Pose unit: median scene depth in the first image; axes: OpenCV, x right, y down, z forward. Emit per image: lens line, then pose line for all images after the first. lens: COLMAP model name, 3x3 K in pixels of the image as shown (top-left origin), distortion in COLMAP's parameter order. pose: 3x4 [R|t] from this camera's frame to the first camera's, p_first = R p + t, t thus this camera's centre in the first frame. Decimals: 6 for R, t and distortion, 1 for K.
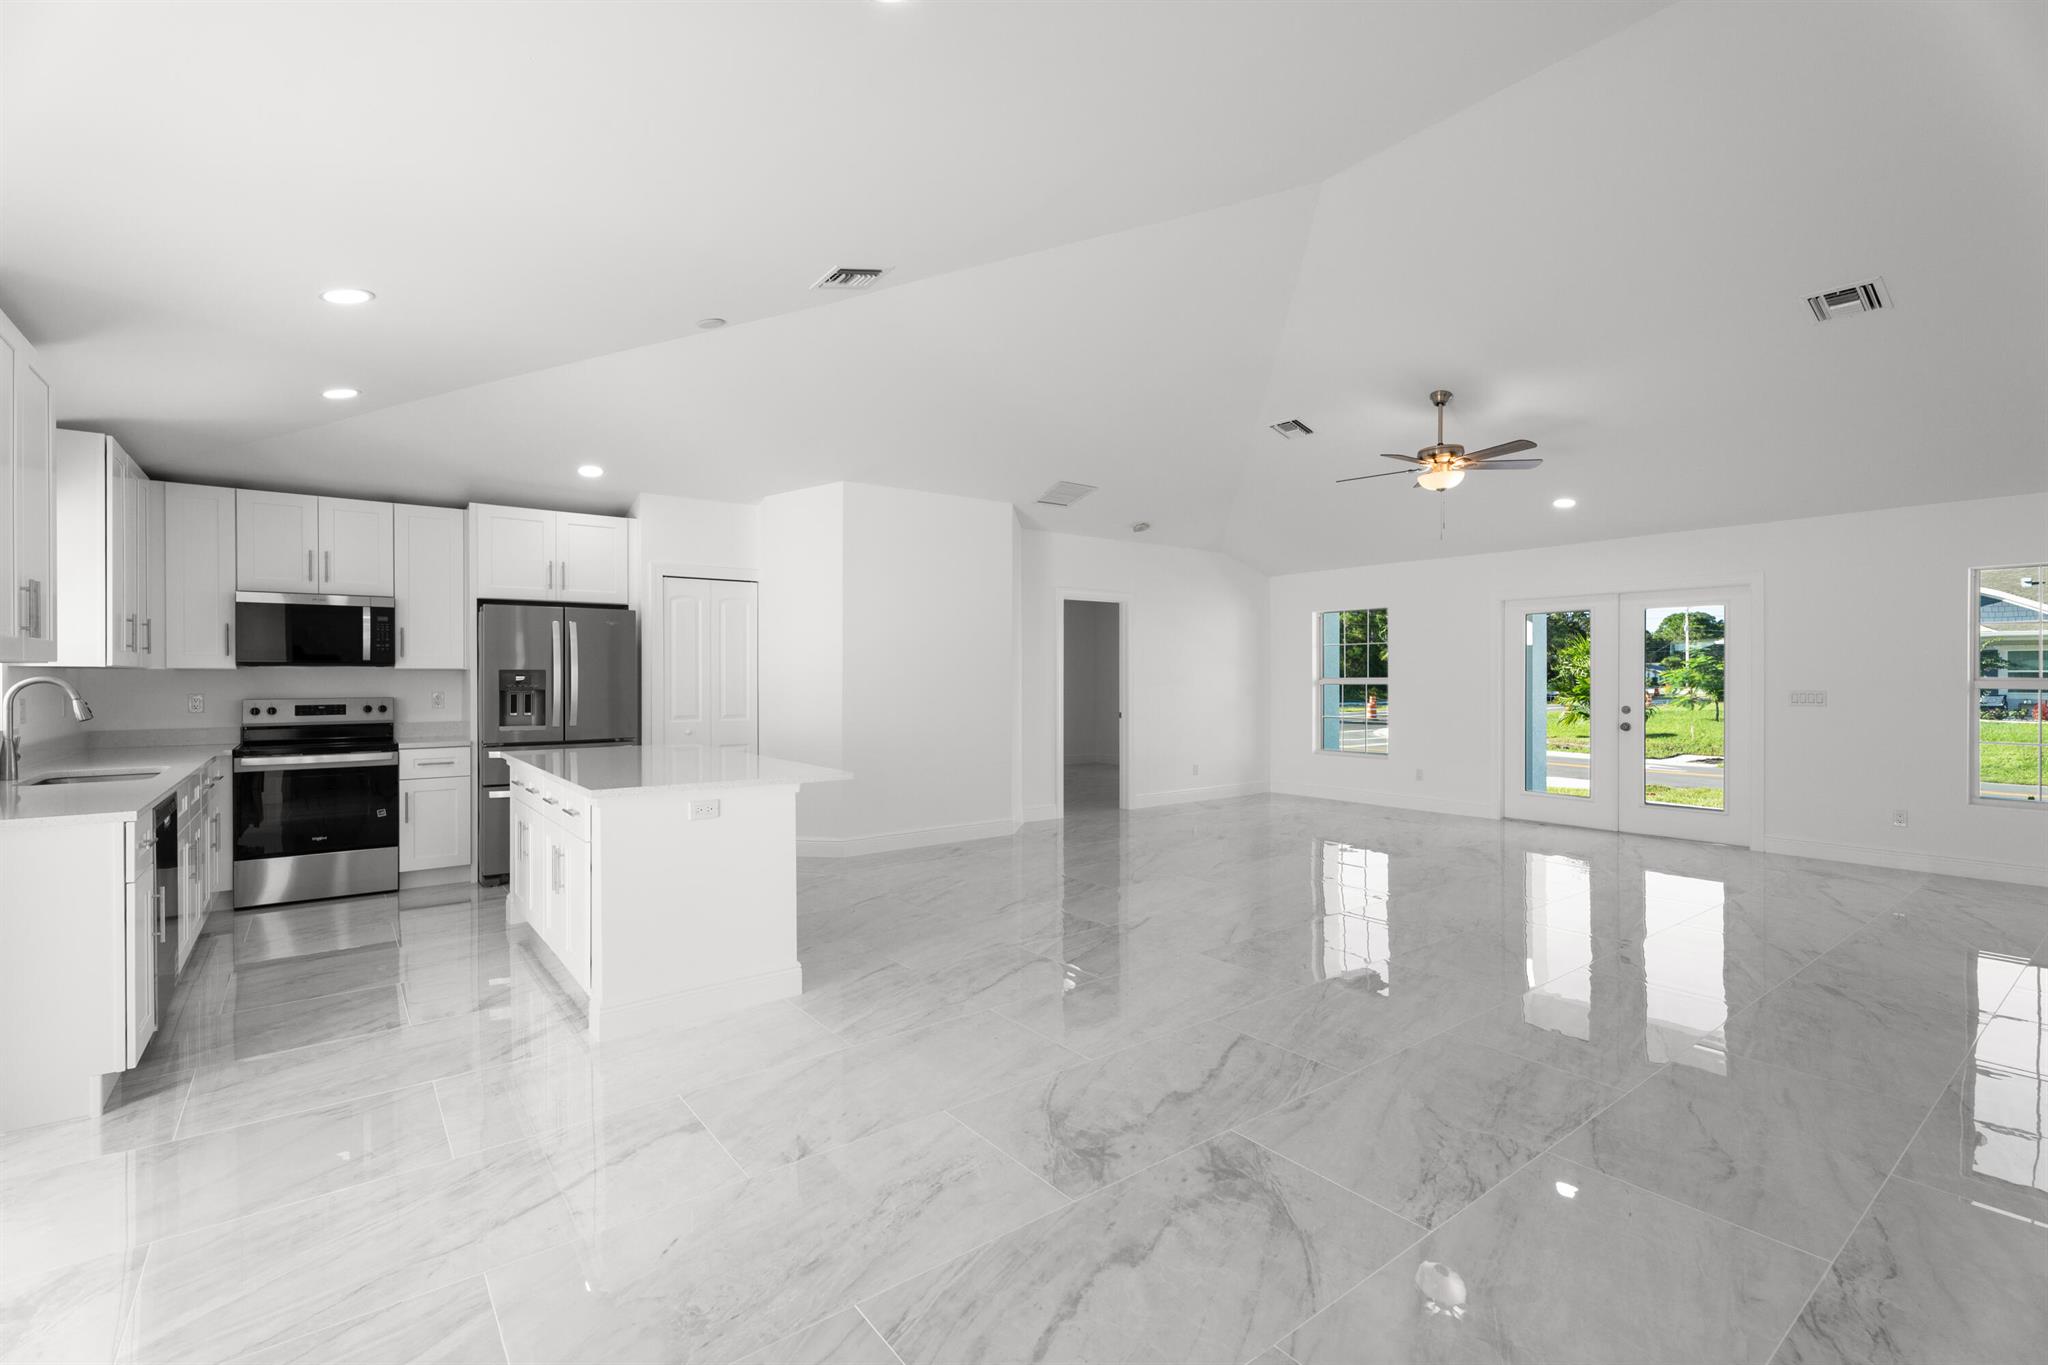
lens RADIAL K [[931.1, 0, 1015.2], [0, 931.1, 679.5], [0, 0, 1]] dist [0.000809, -0.000721]
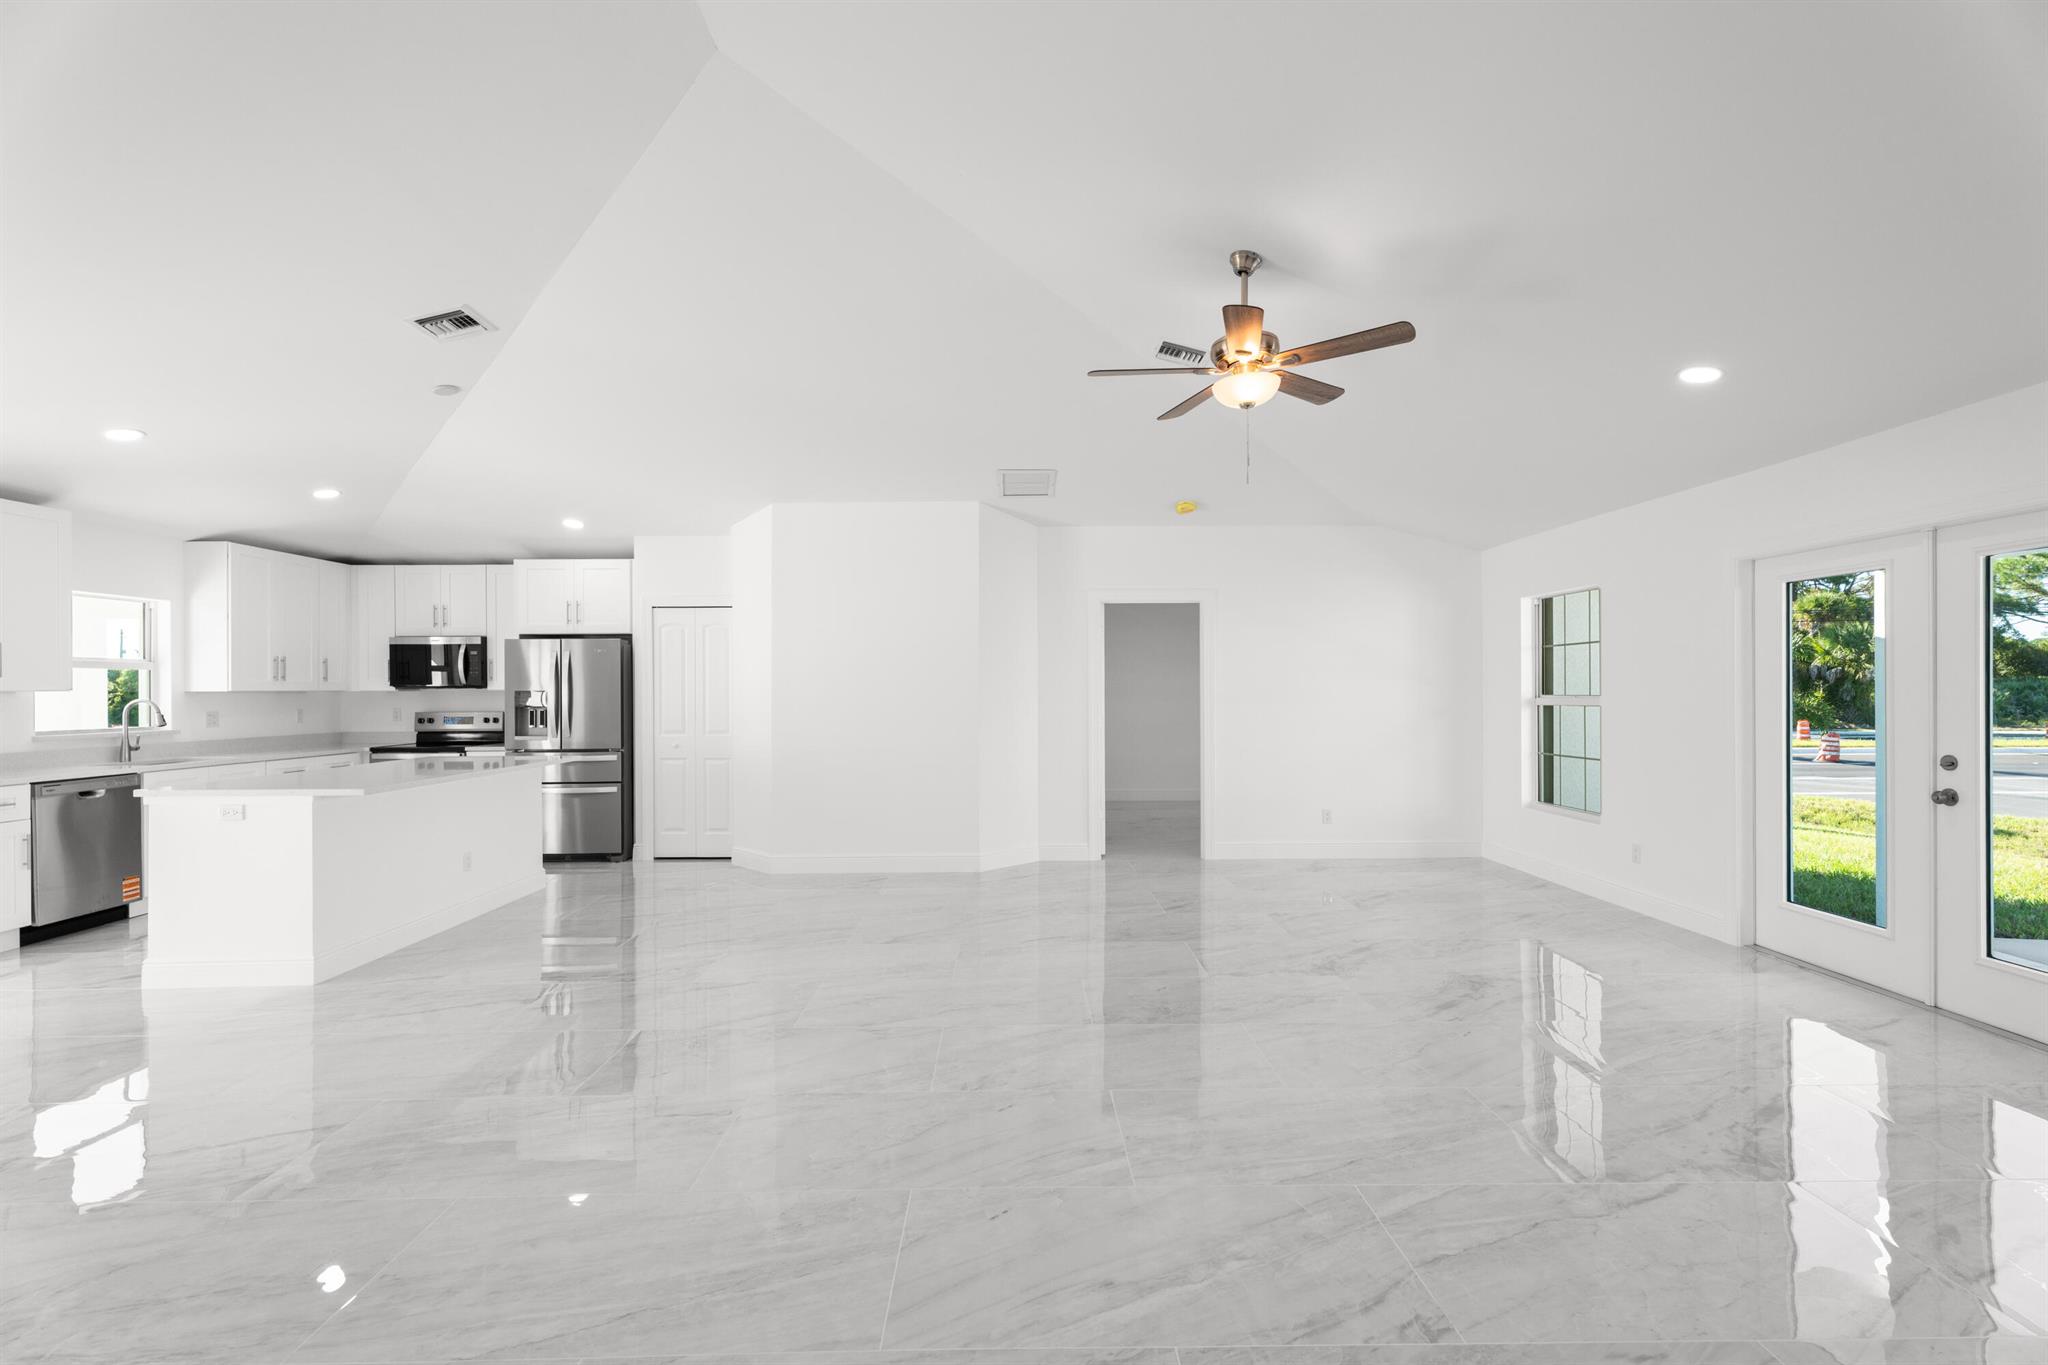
lens RADIAL K [[931.1, 0, 1019.3], [0, 931.1, 687.1], [0, 0, 1]] dist [0.000809, -0.000721]
pose [[0.795781, -0.004067, -0.605571, 0.703428], [0.002389, 0.999991, -0.003576, -0.008791], [0.605580, 0.001399, 0.795783, 0.387414]]
